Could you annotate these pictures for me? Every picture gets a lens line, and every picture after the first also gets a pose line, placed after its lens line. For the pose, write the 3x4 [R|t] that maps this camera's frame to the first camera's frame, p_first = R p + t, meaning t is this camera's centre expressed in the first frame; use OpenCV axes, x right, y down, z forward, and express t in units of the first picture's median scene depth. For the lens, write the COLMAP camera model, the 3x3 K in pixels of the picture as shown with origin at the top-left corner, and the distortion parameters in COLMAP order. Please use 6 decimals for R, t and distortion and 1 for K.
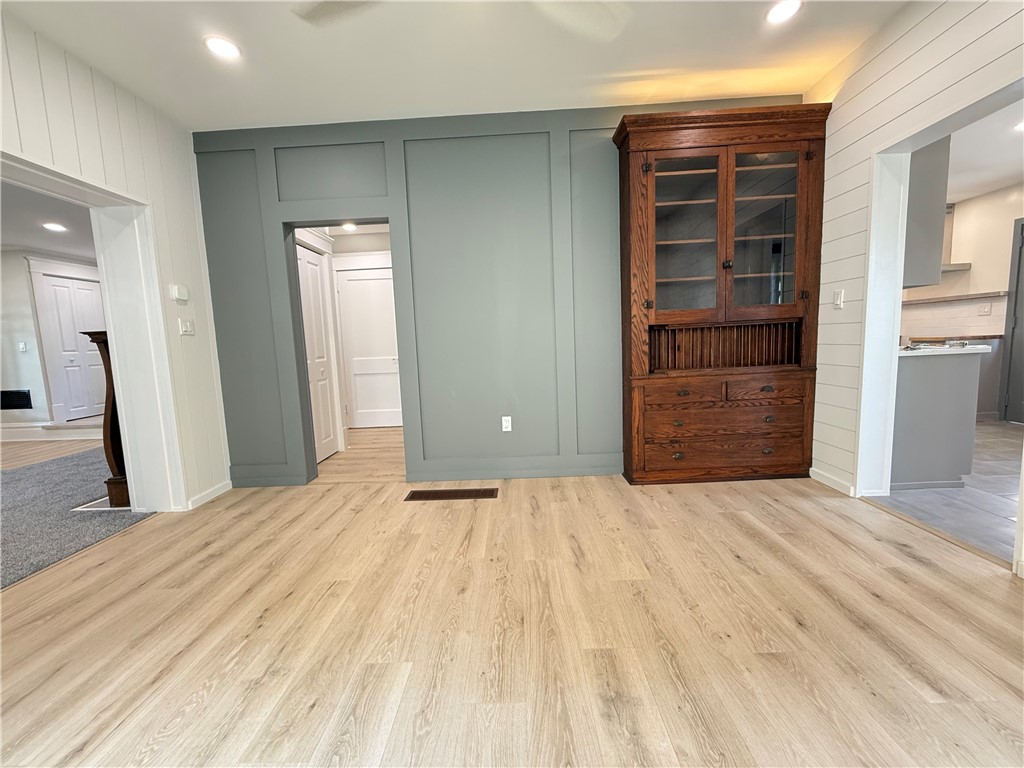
lens RADIAL K [[408.5, 0, 509.5], [0, 408.5, 383.6], [0, 0, 1]] dist [-0.000799, 0.000185]
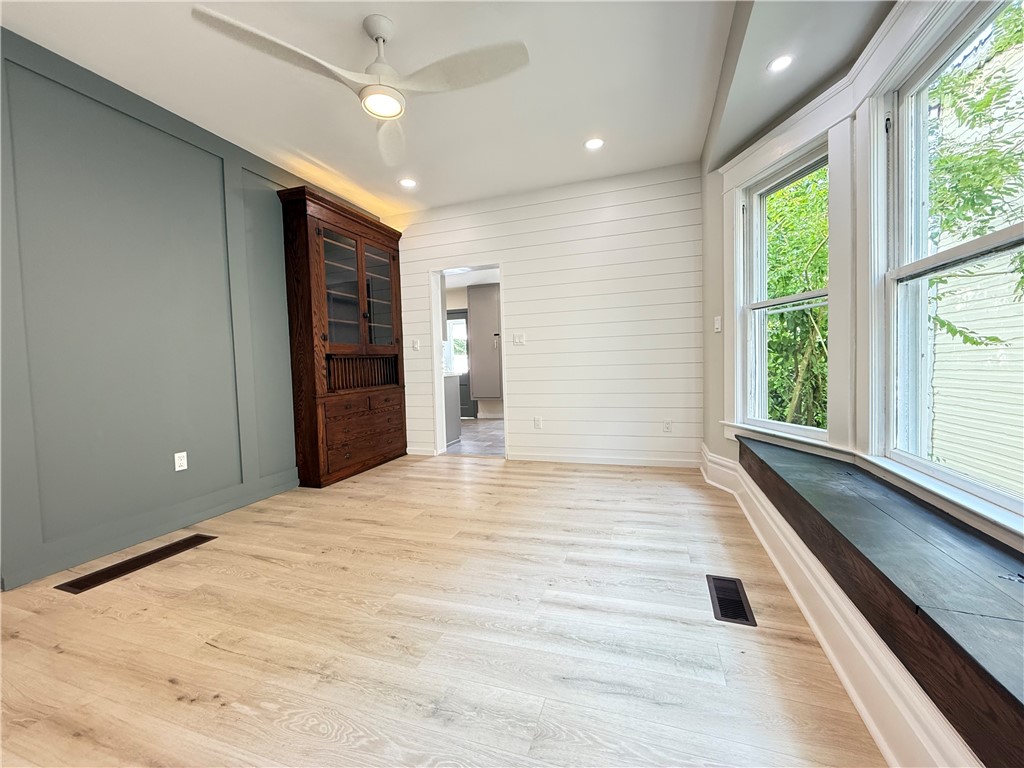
lens RADIAL K [[408.5, 0, 509.7], [0, 408.5, 381.8], [0, 0, 1]] dist [-0.000799, 0.000185]
pose [[0.321760, -0.007682, 0.946790, -0.662693], [0.117467, 0.992565, -0.031867, 0.048122], [-0.939506, 0.121471, 0.320270, 0.081302]]
